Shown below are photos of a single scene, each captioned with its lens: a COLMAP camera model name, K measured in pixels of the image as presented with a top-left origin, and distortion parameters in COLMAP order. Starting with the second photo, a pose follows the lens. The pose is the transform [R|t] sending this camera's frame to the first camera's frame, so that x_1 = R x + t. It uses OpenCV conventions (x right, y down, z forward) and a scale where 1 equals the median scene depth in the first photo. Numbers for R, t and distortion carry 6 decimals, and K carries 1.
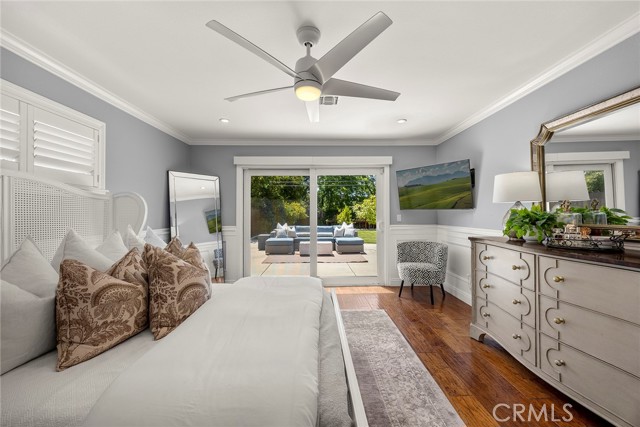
lens RADIAL K [[246.8, 0, 318.1], [0, 246.8, 210.5], [0, 0, 1]] dist [-0.001303, -0.000118]
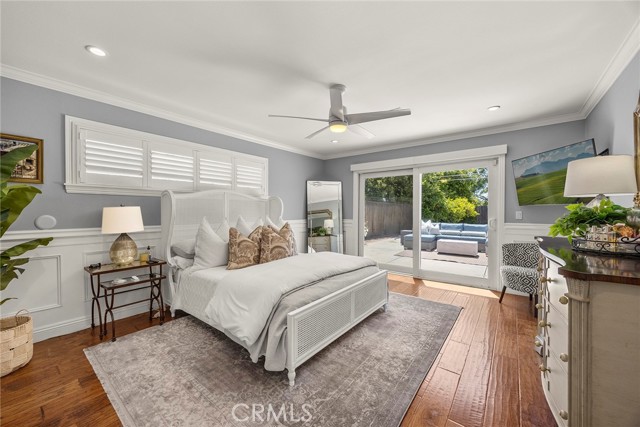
lens RADIAL K [[246.8, 0, 318.1], [0, 246.8, 210.5], [0, 0, 1]] dist [-0.001303, -0.000118]
pose [[0.774468, 0.002586, -0.632608, 0.543727], [0.004595, 0.999942, 0.009713, 0.005231], [0.632597, -0.010429, 0.774411, -0.156452]]
